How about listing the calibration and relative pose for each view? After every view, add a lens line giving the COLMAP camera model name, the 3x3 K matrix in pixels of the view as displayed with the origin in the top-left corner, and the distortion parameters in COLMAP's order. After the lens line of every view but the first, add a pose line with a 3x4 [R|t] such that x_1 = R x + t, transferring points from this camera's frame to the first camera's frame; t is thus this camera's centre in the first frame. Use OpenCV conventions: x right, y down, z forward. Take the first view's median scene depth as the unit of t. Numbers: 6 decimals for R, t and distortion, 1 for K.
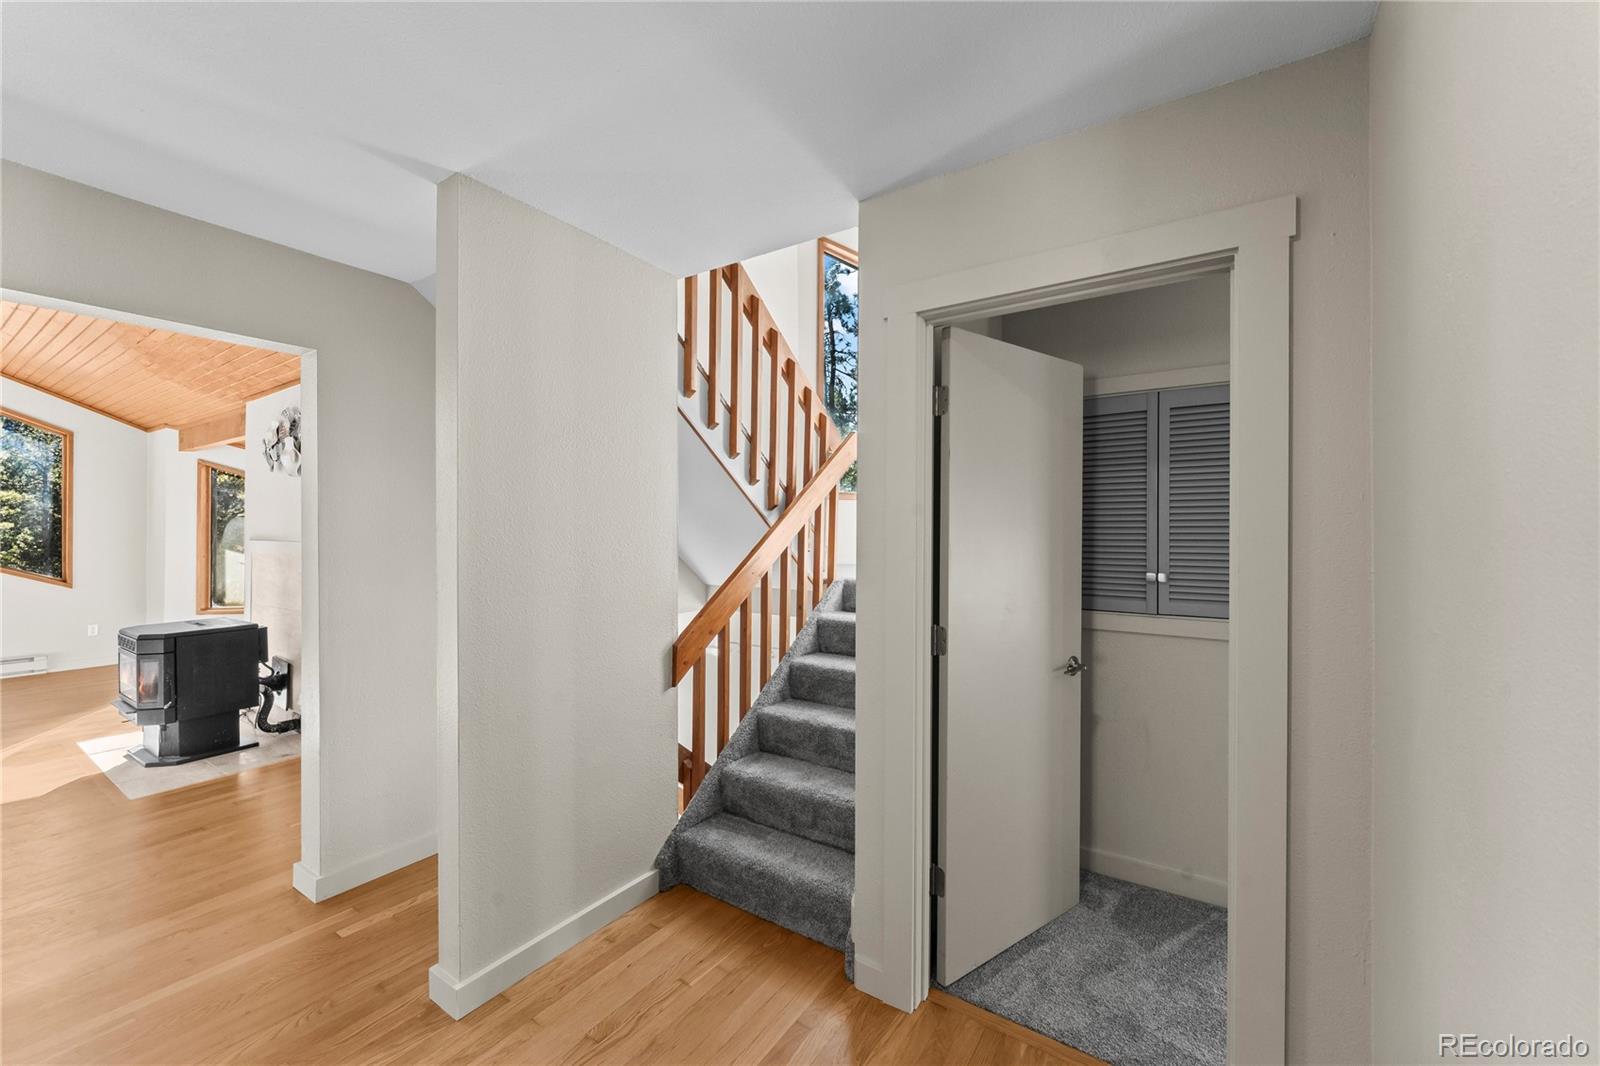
lens RADIAL K [[638.9, 0, 800.0], [0, 638.9, 533.0], [0, 0, 1]] dist [-0.010211, 0.000549]
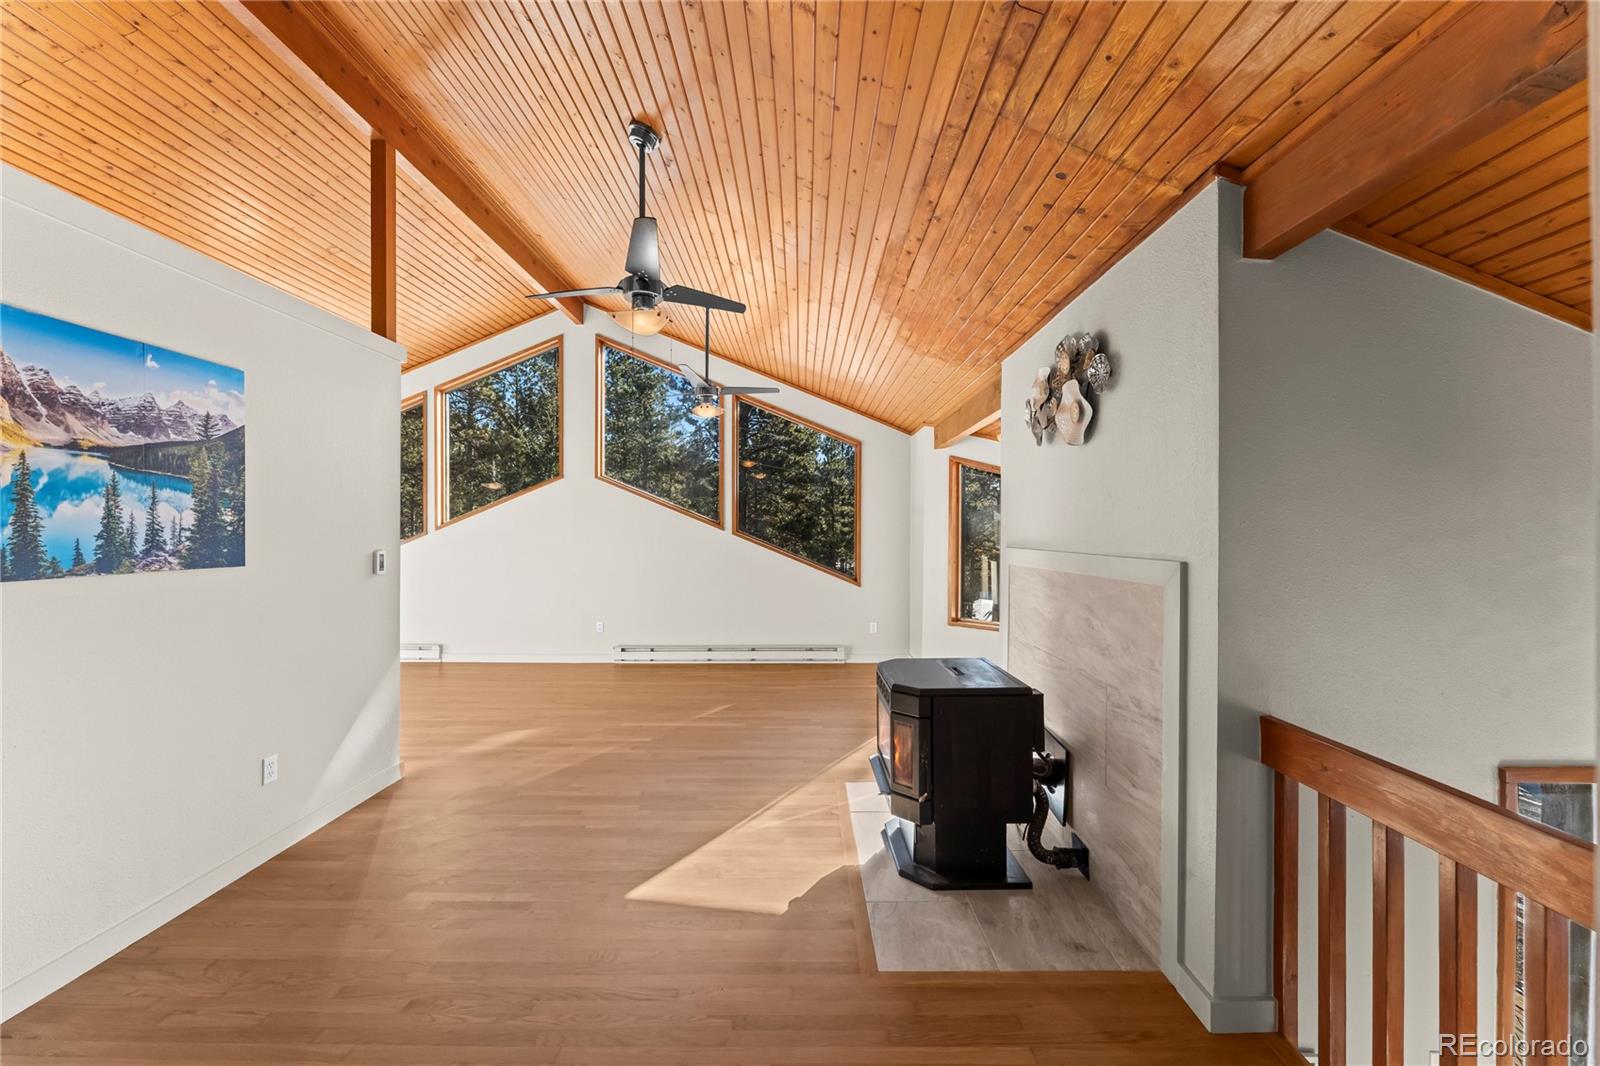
lens RADIAL K [[638.9, 0, 800.0], [0, 638.9, 533.0], [0, 0, 1]] dist [-0.010211, 0.000549]
pose [[0.556743, 0.000367, -0.830685, -0.439298], [-0.002285, 0.999997, -0.001090, -0.003870], [0.830681, 0.002505, 0.556742, 0.441909]]
